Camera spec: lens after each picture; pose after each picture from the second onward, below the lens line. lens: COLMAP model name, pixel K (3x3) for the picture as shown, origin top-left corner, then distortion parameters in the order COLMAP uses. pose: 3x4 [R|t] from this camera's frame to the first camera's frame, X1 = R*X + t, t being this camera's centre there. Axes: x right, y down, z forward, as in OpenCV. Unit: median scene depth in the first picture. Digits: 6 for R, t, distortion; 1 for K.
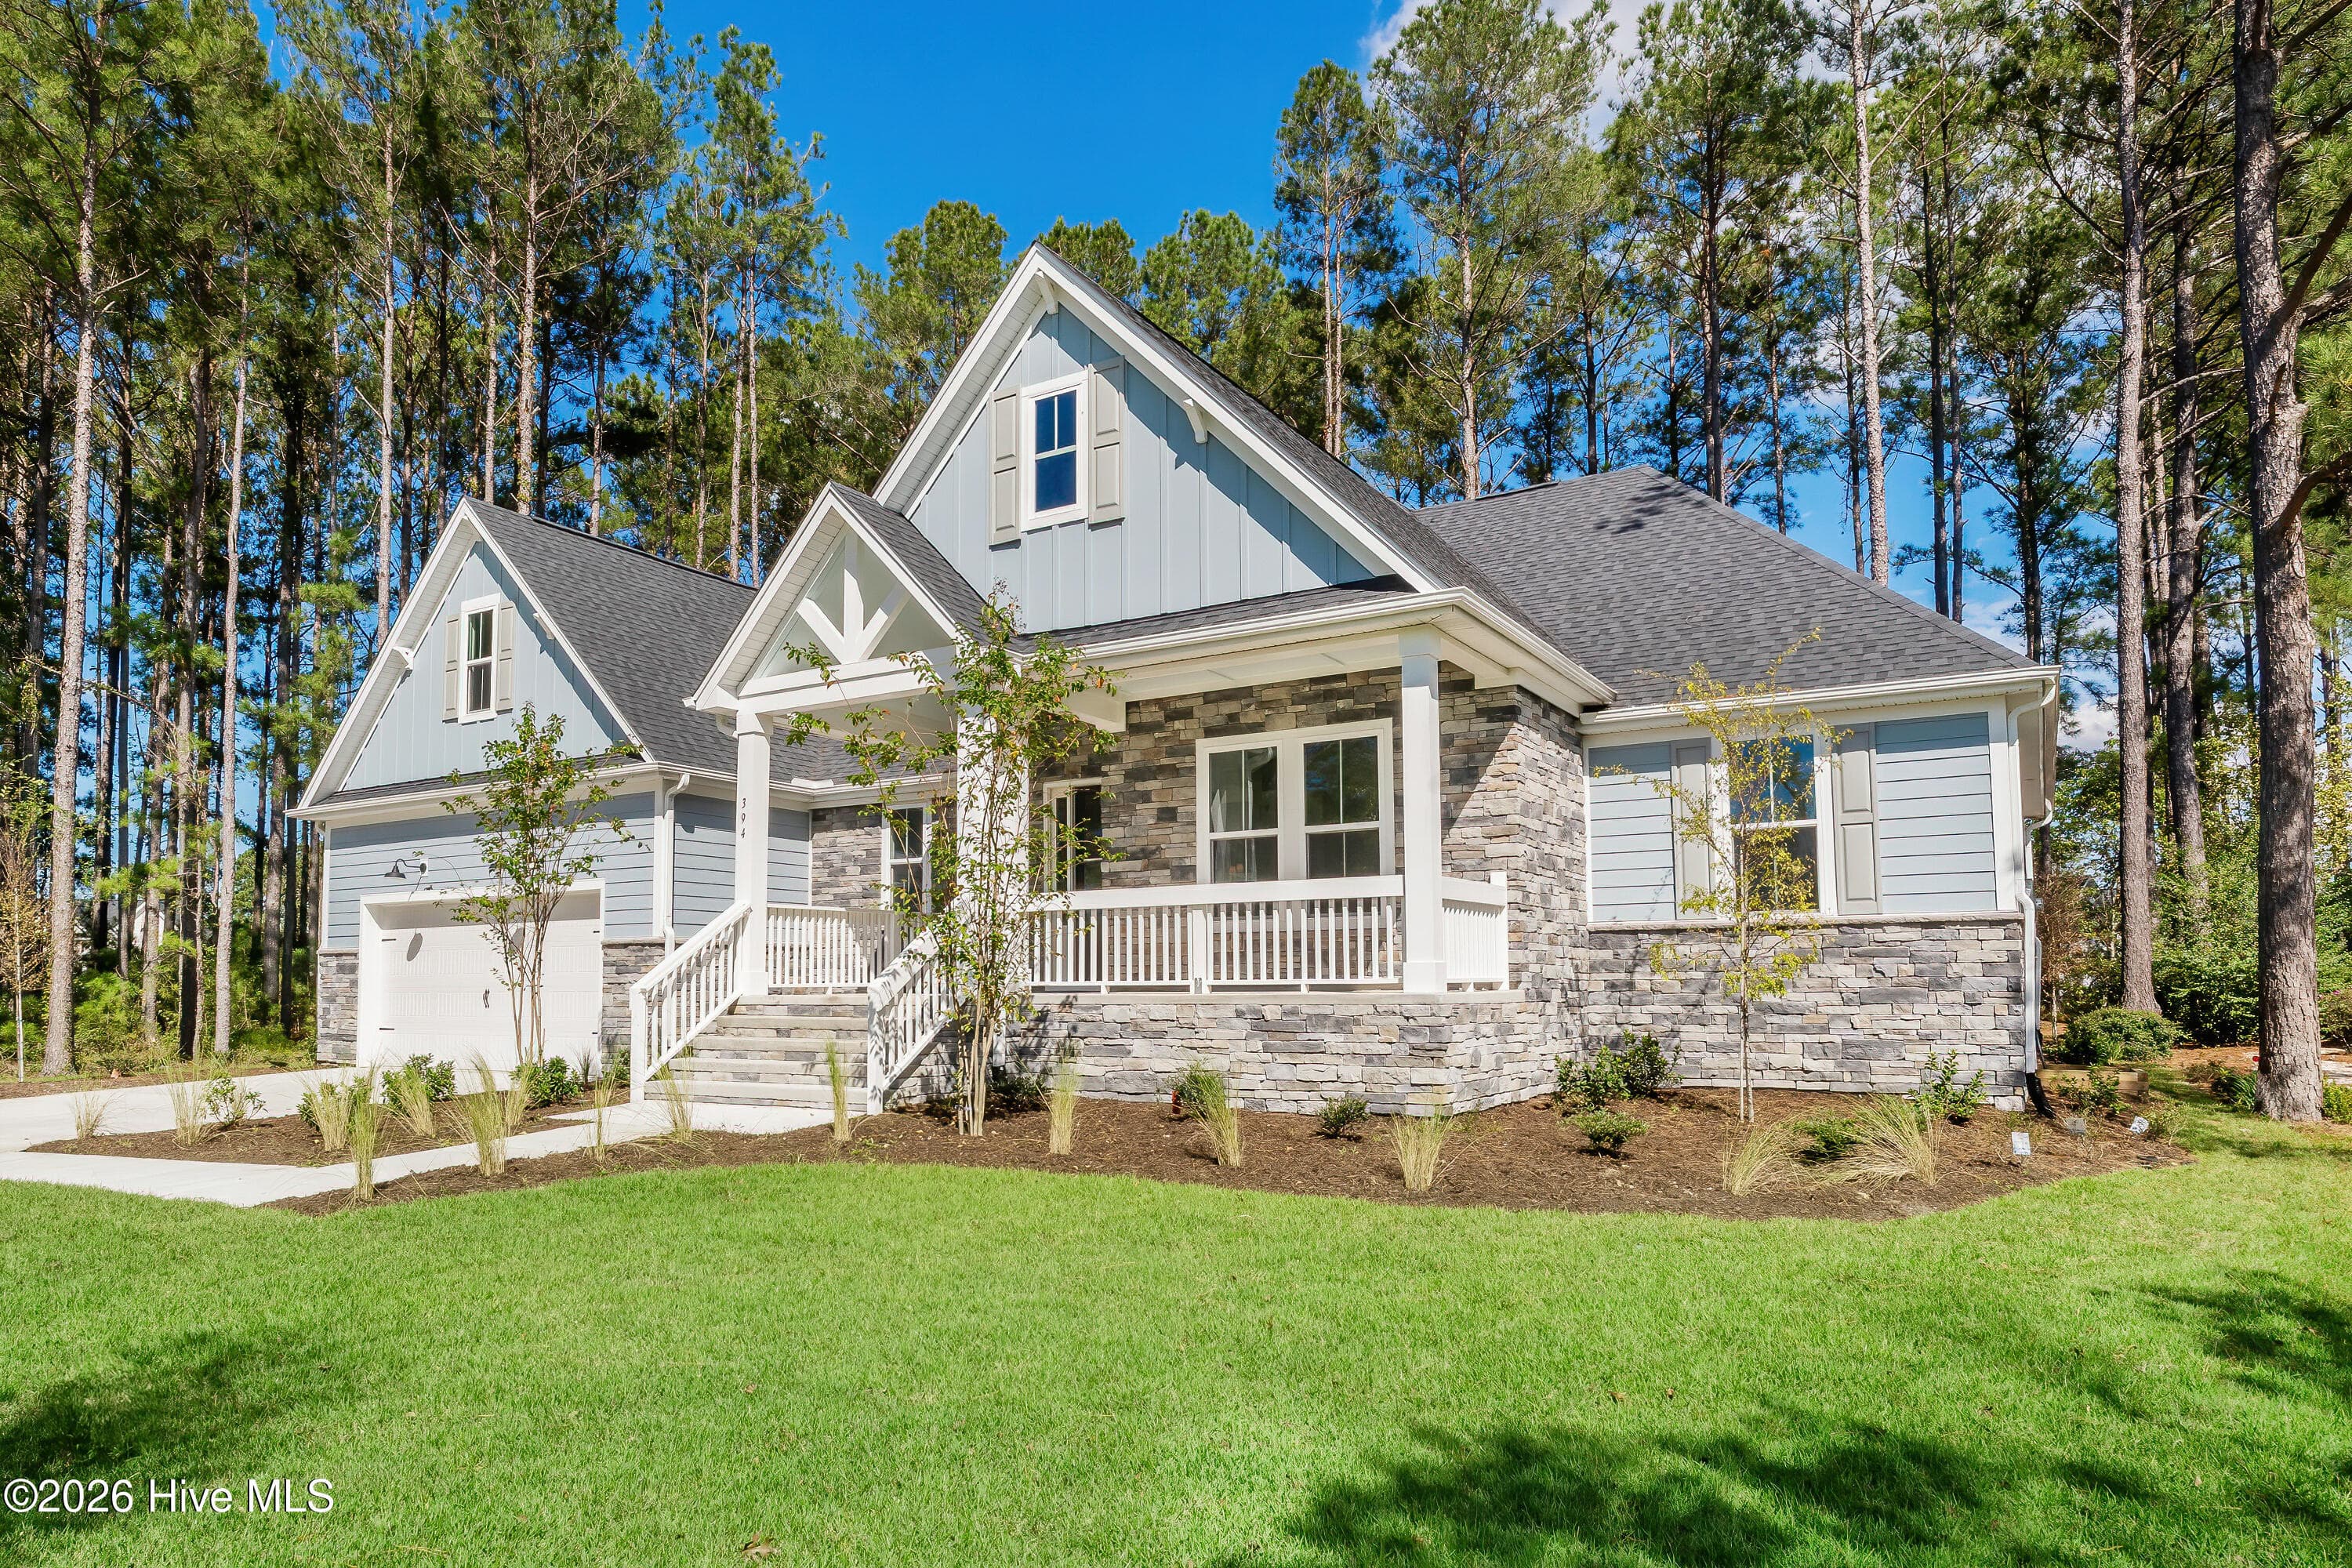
lens RADIAL K [[1485.8, 0, 1097.2], [0, 1485.8, 889.5], [0, 0, 1]] dist [-0.029460, 0.000024]
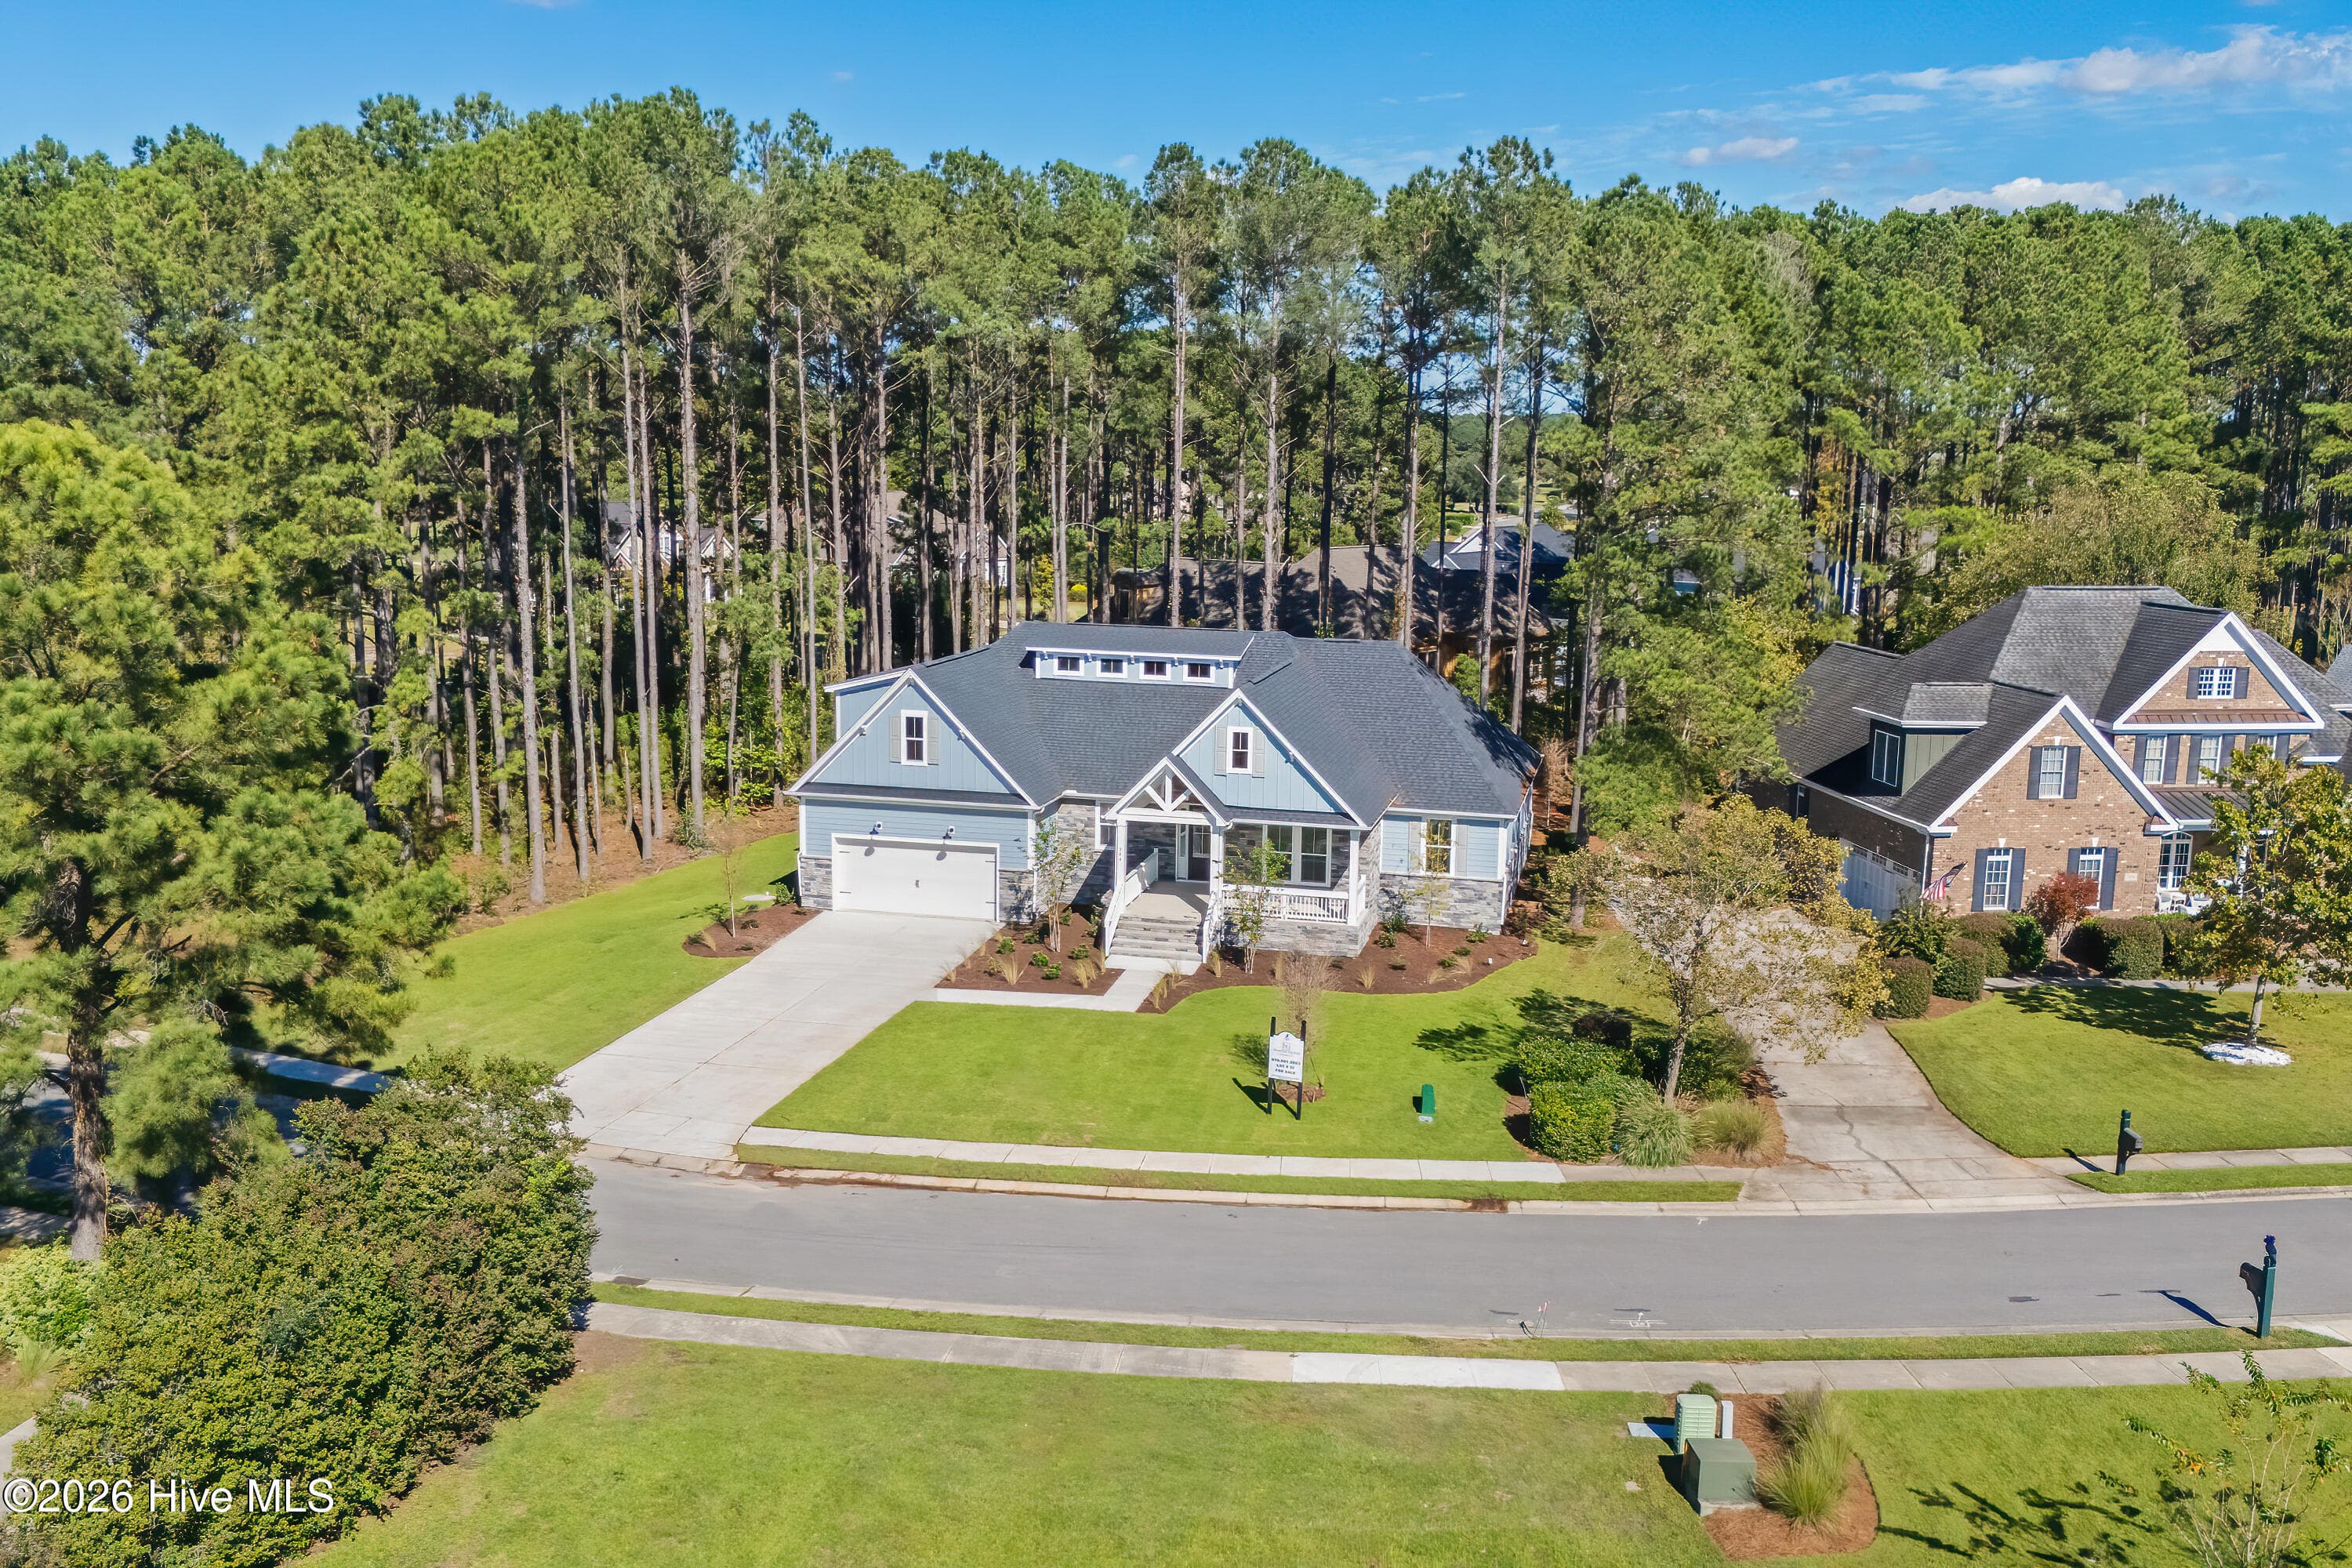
lens RADIAL K [[2115.1, 0, 1135.9], [0, 2115.1, 809.3], [0, 0, 1]] dist [0.129385, -0.227185]
pose [[0.948807, -0.046921, 0.312352, -1.594723], [-0.034923, 0.967257, 0.251384, -1.252898], [-0.313920, -0.249423, 0.916102, -2.984308]]
